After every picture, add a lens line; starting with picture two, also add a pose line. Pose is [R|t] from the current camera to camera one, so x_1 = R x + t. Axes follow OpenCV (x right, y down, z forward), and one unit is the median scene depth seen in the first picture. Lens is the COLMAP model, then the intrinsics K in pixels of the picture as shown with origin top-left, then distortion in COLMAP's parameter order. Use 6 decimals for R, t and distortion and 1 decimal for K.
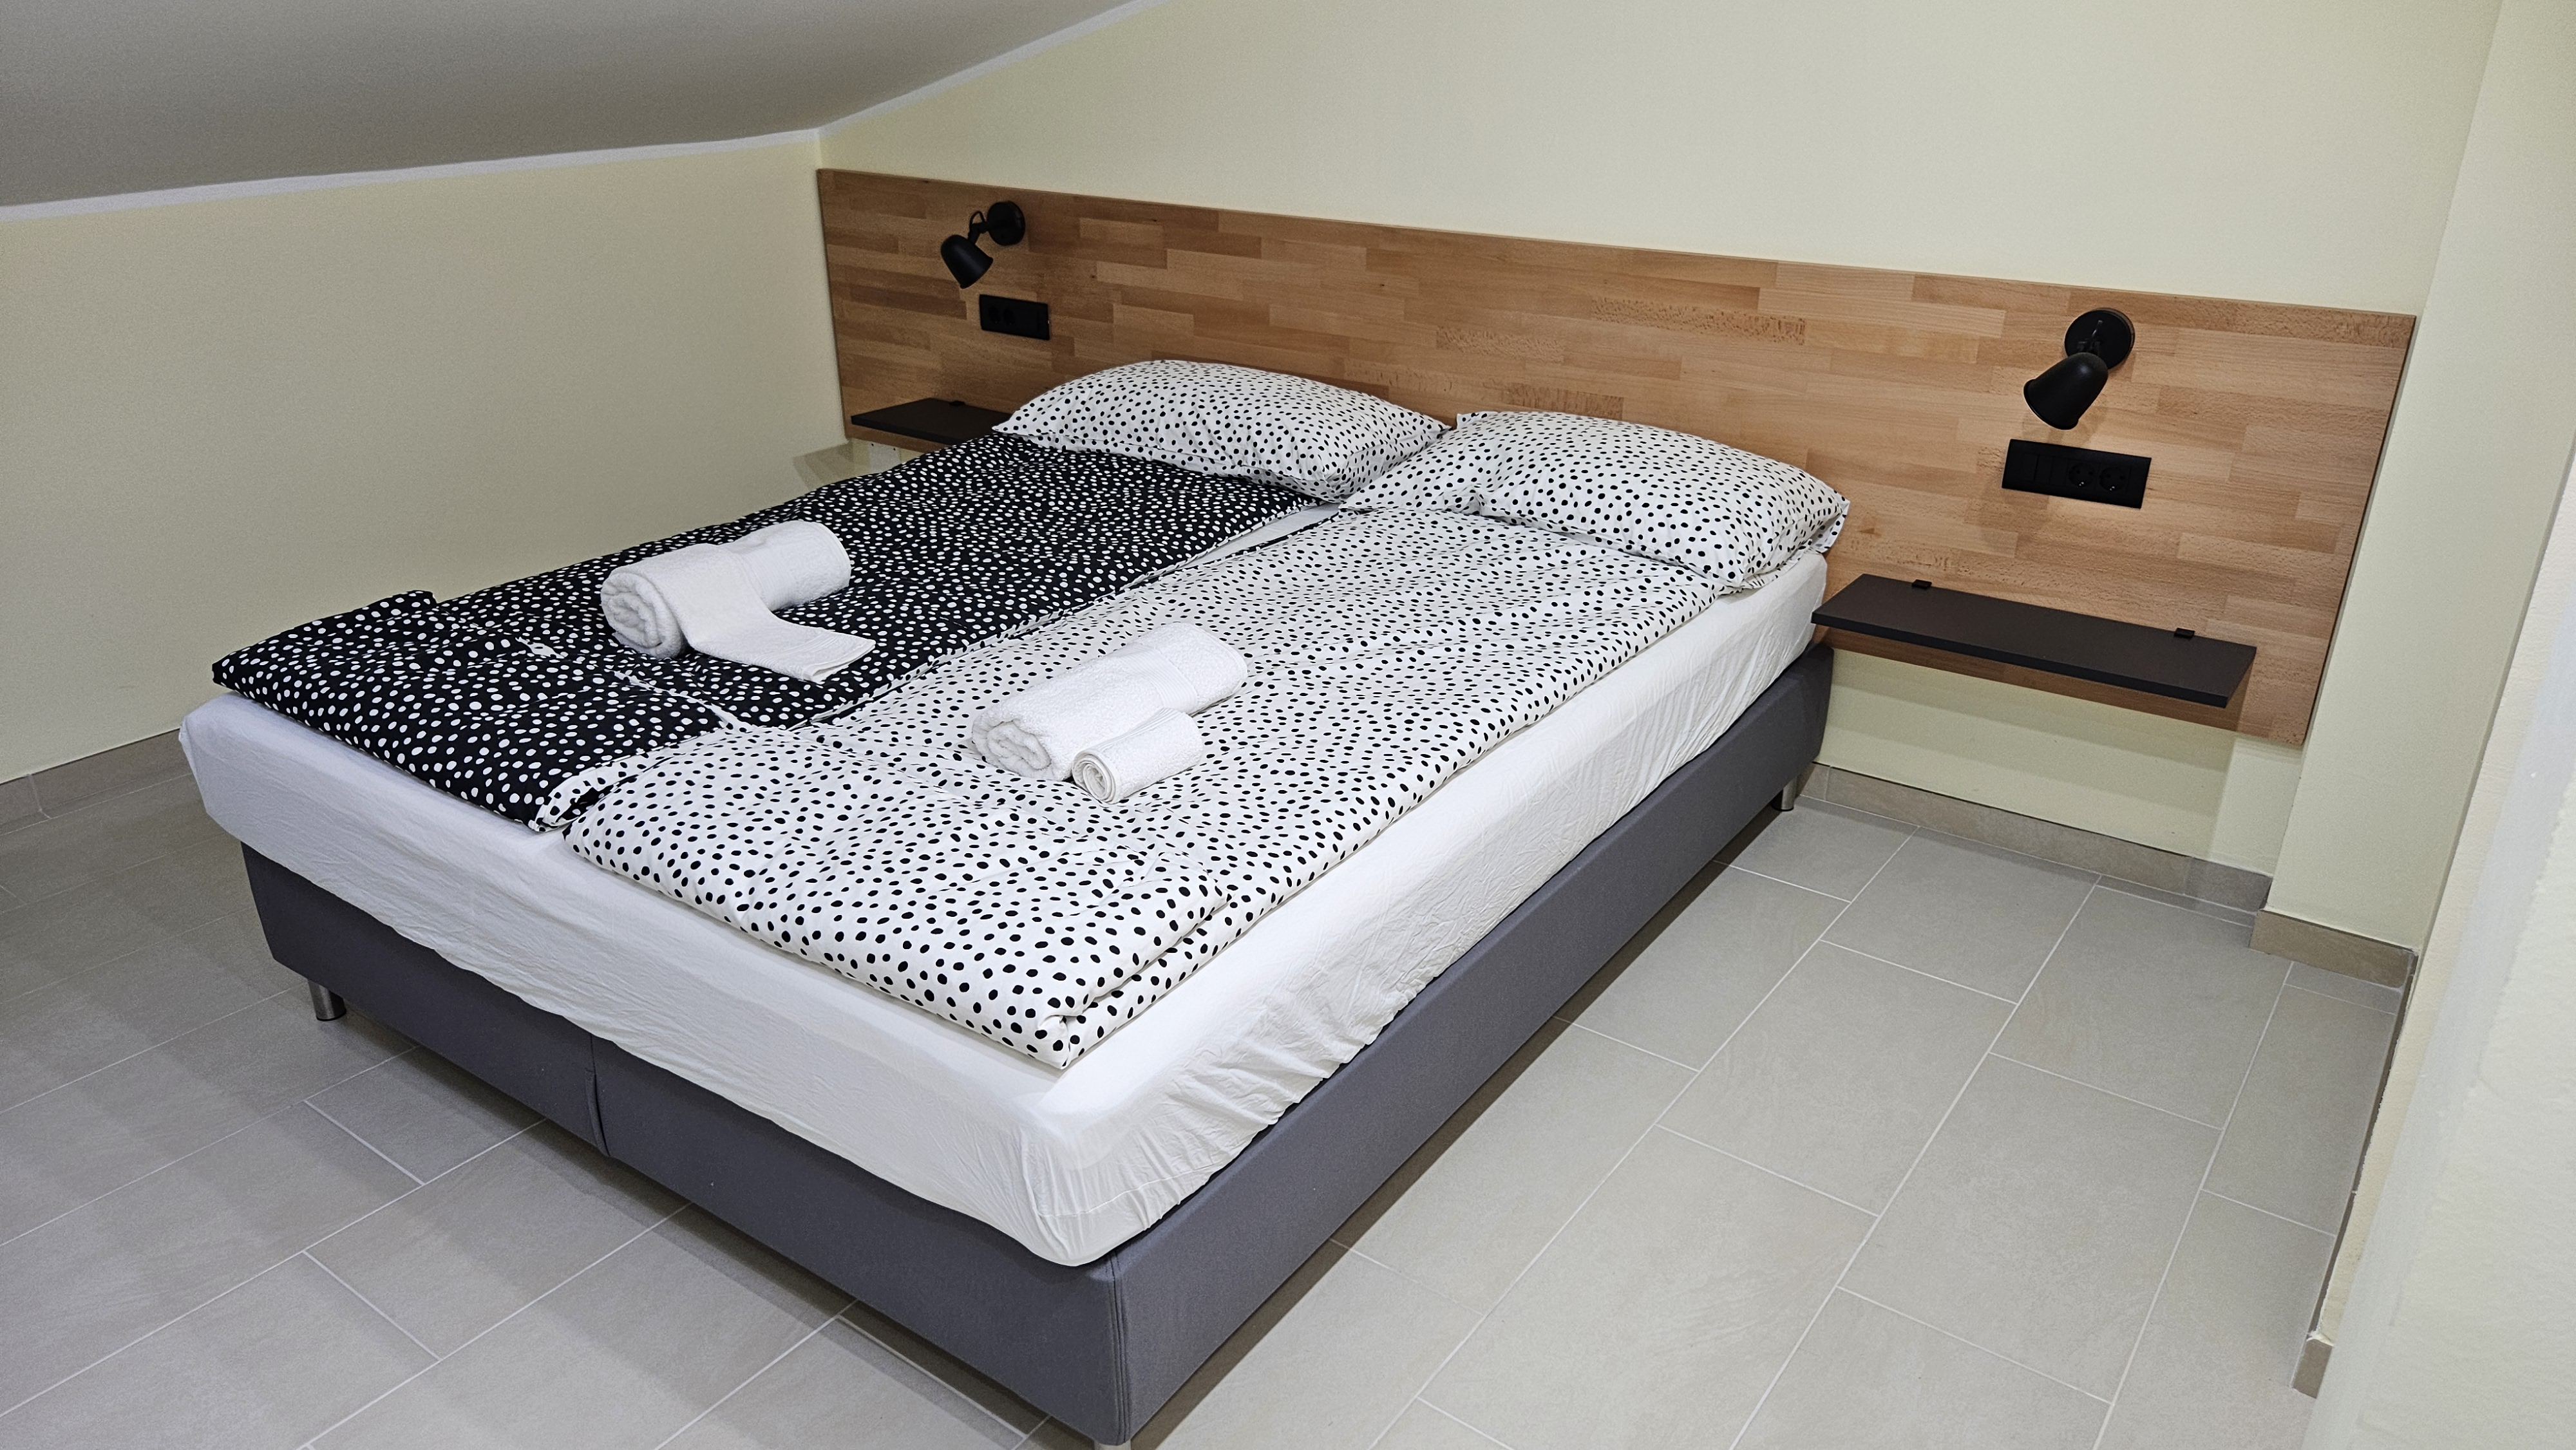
lens RADIAL K [[1780.2, 0, 1288.0], [0, 1780.2, 725.0], [0, 0, 1]] dist [0.048087, -0.005736]
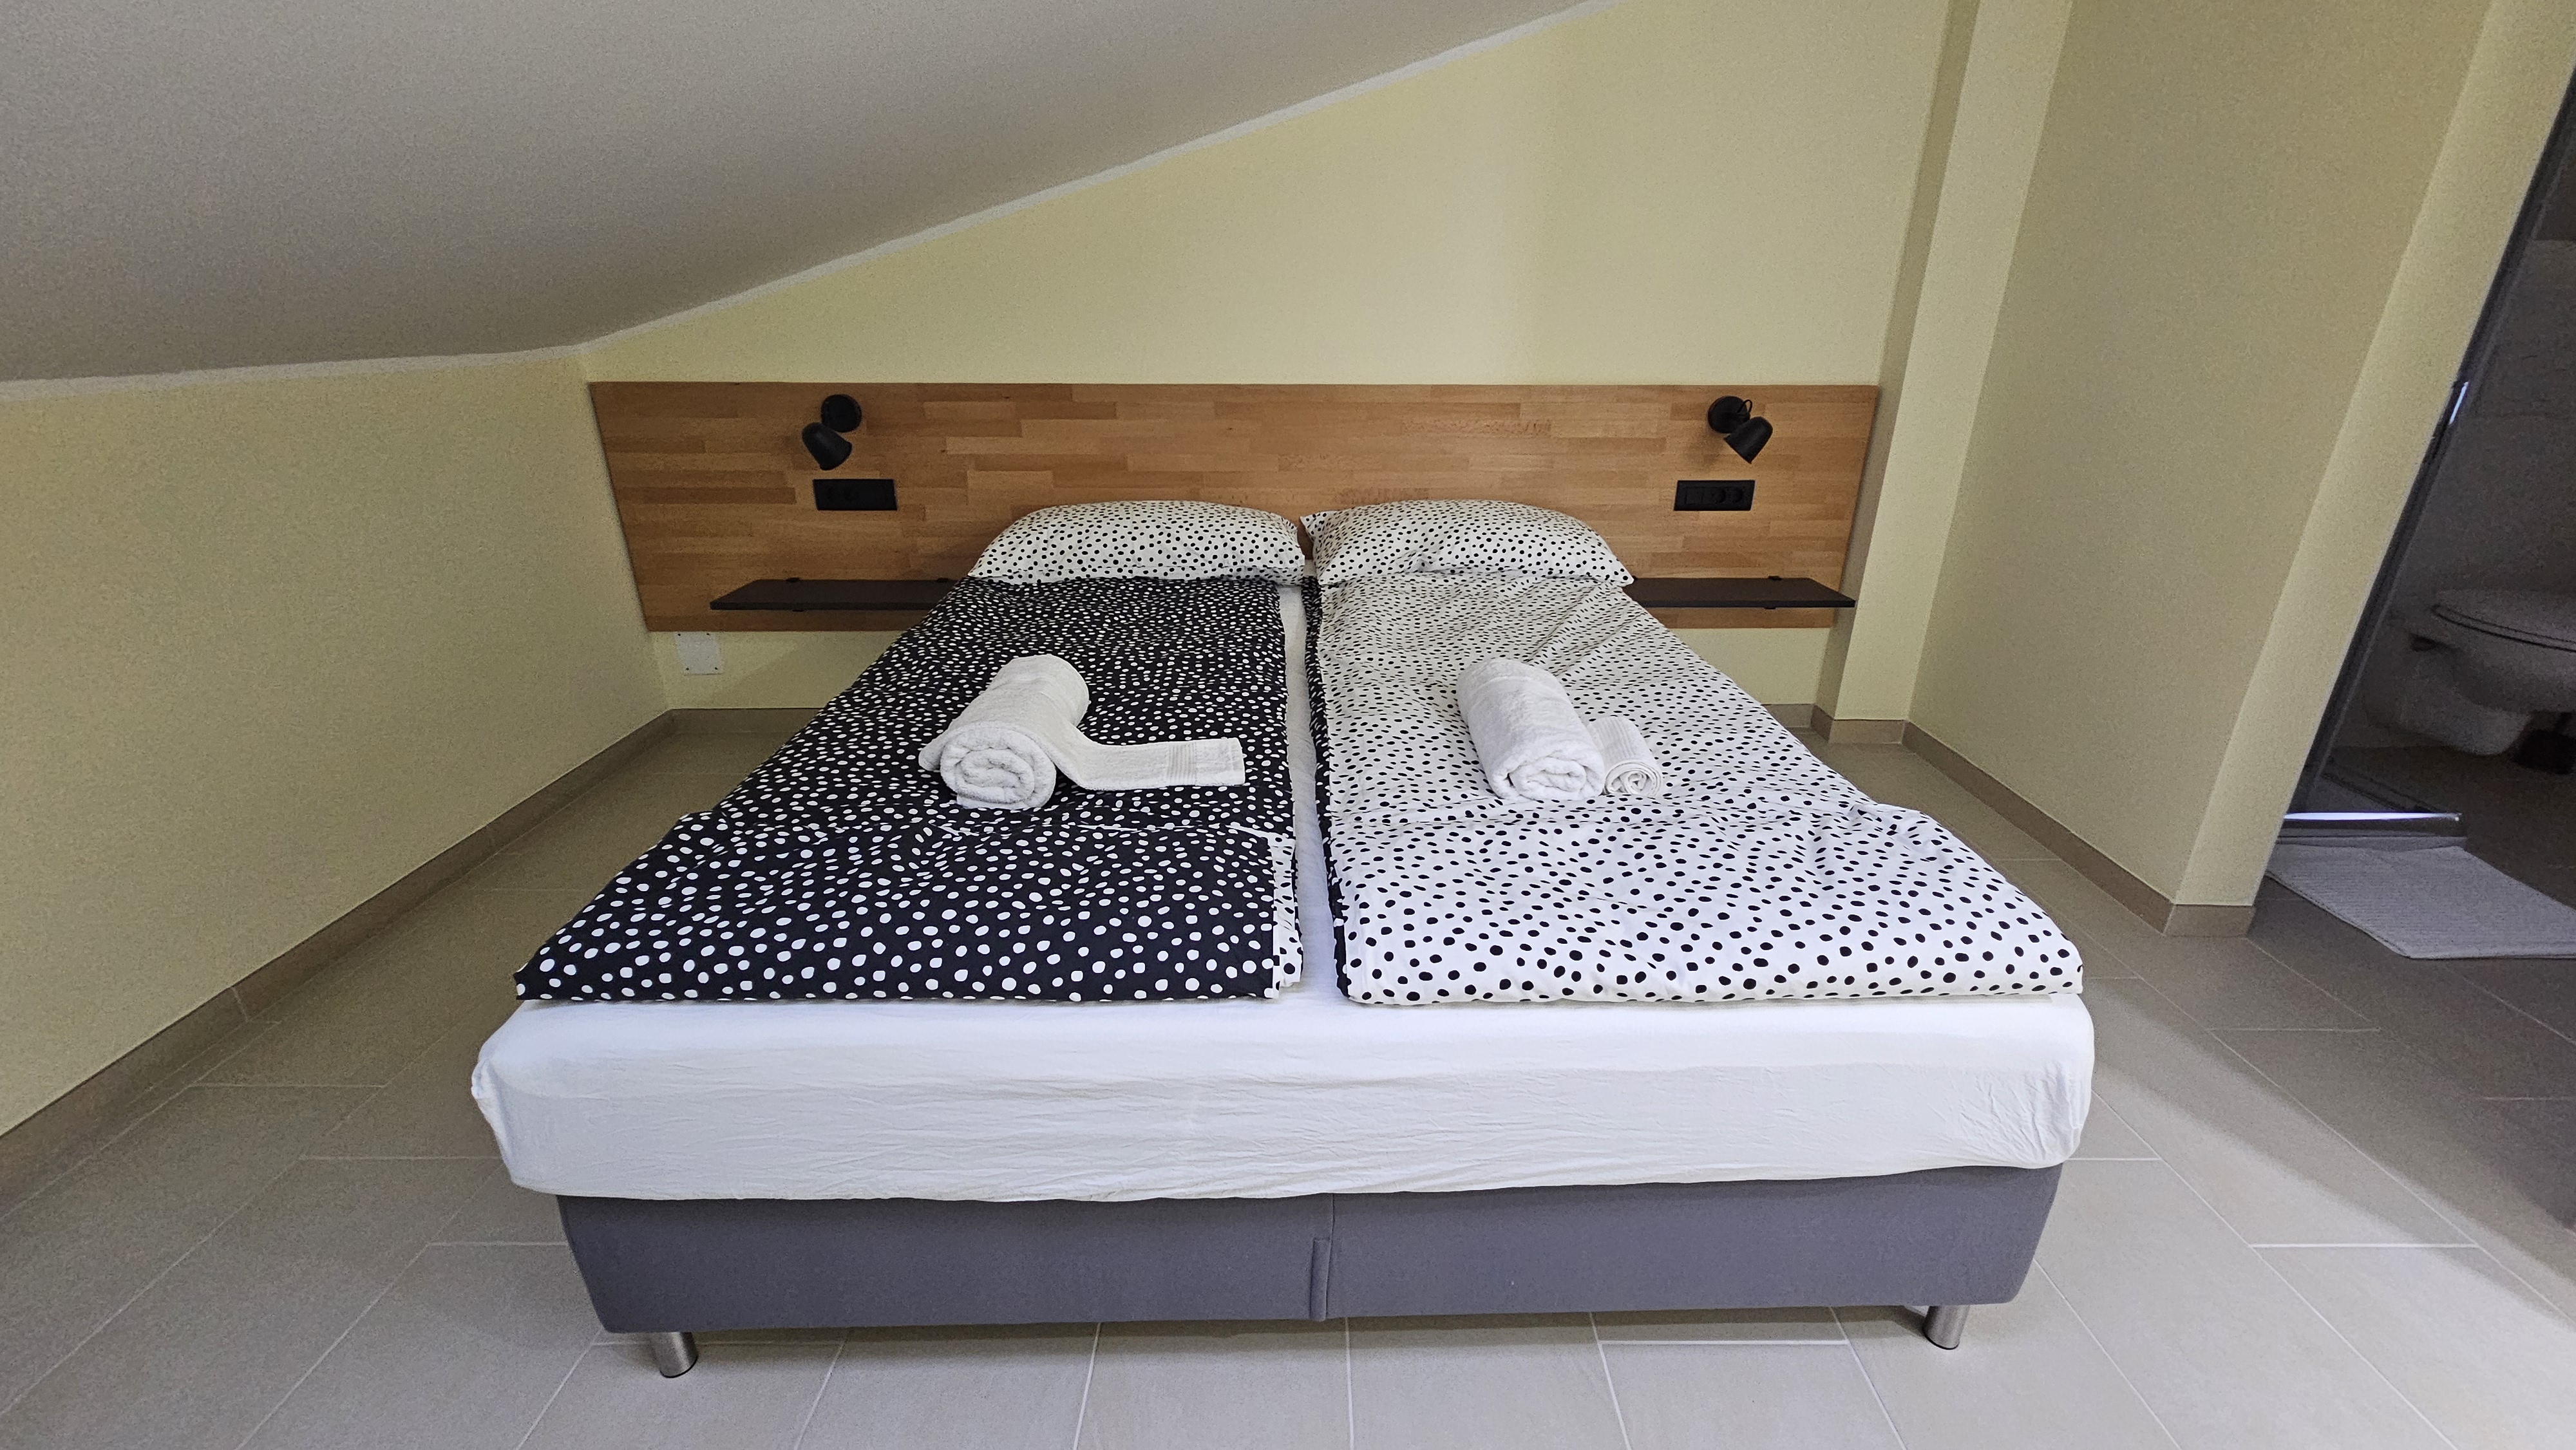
lens RADIAL K [[1049.6, 0, 1310.3], [0, 1049.6, 729.9], [0, 0, 1]] dist [0.003155, -0.000428]
pose [[0.793594, -0.221835, 0.566566, -0.422871], [0.236173, 0.970466, 0.049169, -0.055357], [-0.560741, 0.094788, 0.822548, 0.361255]]
